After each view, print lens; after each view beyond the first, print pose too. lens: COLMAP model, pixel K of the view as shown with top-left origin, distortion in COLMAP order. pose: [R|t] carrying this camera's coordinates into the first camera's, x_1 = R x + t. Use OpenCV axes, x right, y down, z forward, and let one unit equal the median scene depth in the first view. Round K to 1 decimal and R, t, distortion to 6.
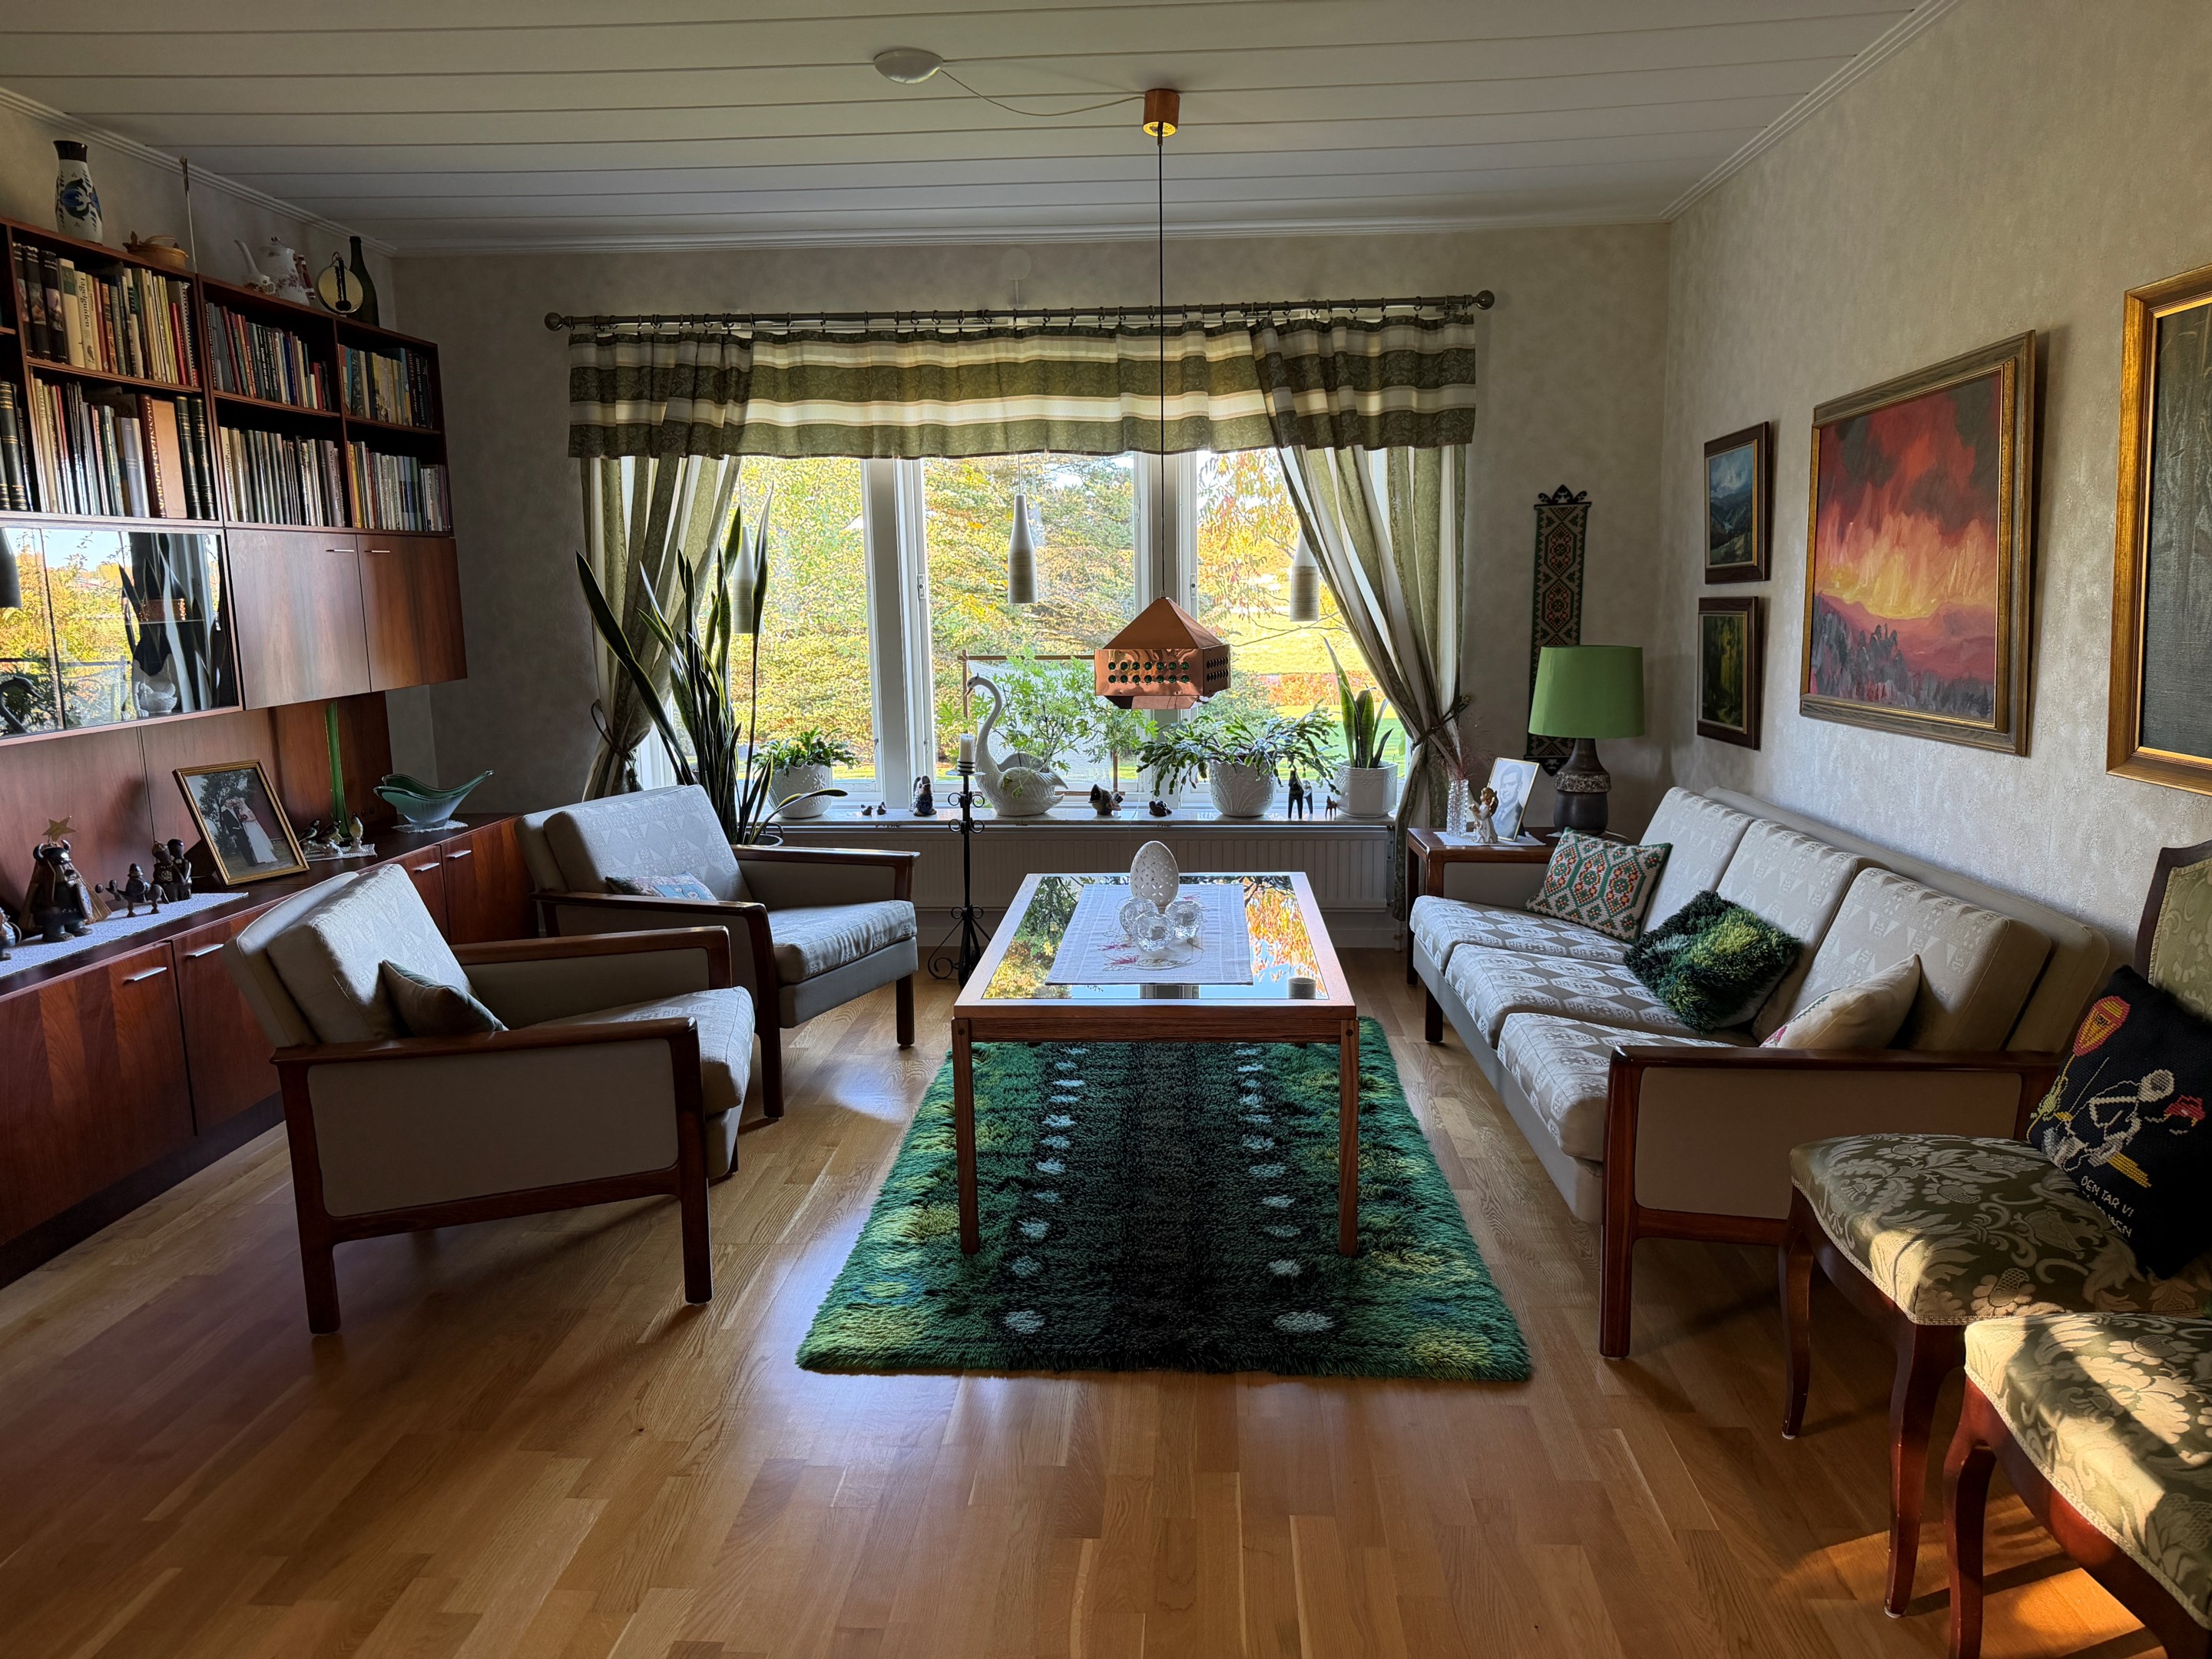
lens RADIAL K [[1547.7, 0, 1106.0], [0, 1547.7, 829.5], [0, 0, 1]] dist [-0.000338, -0.004015]
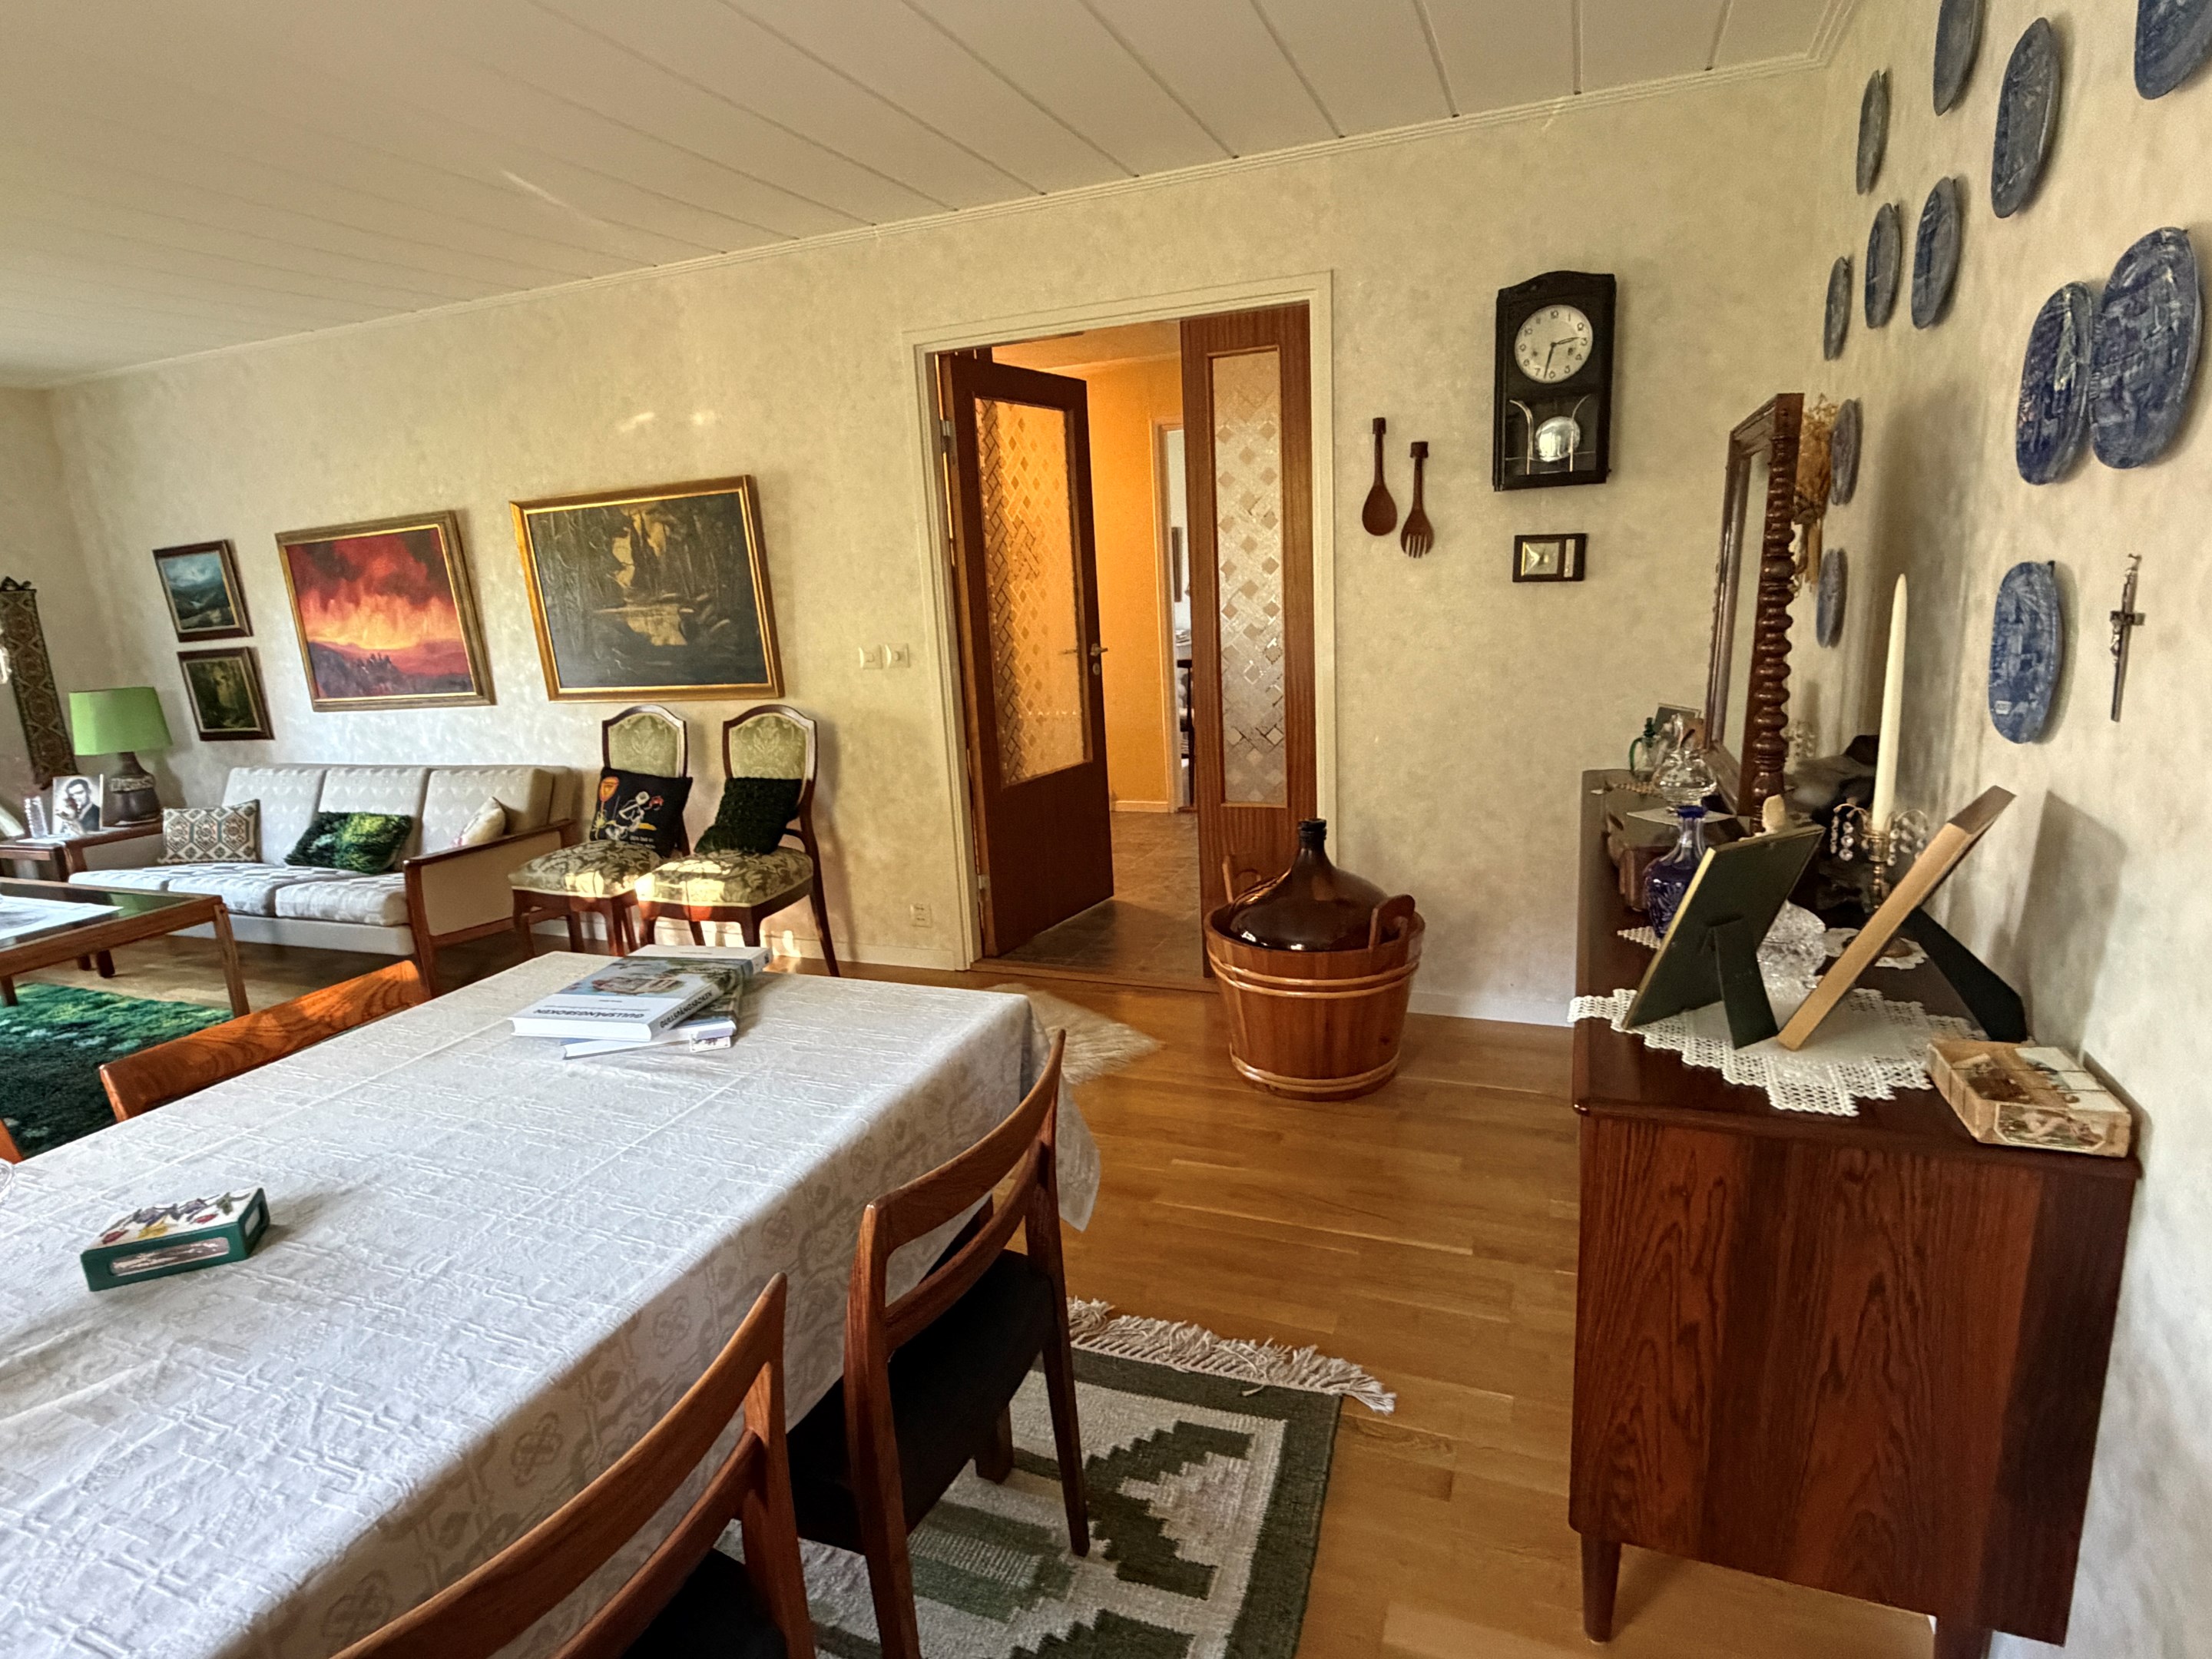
lens RADIAL K [[1179.6, 0, 1106.0], [0, 1179.6, 829.5], [0, 0, 1]] dist [0.001044, 0.000688]
pose [[0.301489, -0.208959, 0.930291, -0.638996], [0.203829, 0.967259, 0.151205, 0.041059], [-0.931428, 0.144034, 0.334210, -0.292840]]
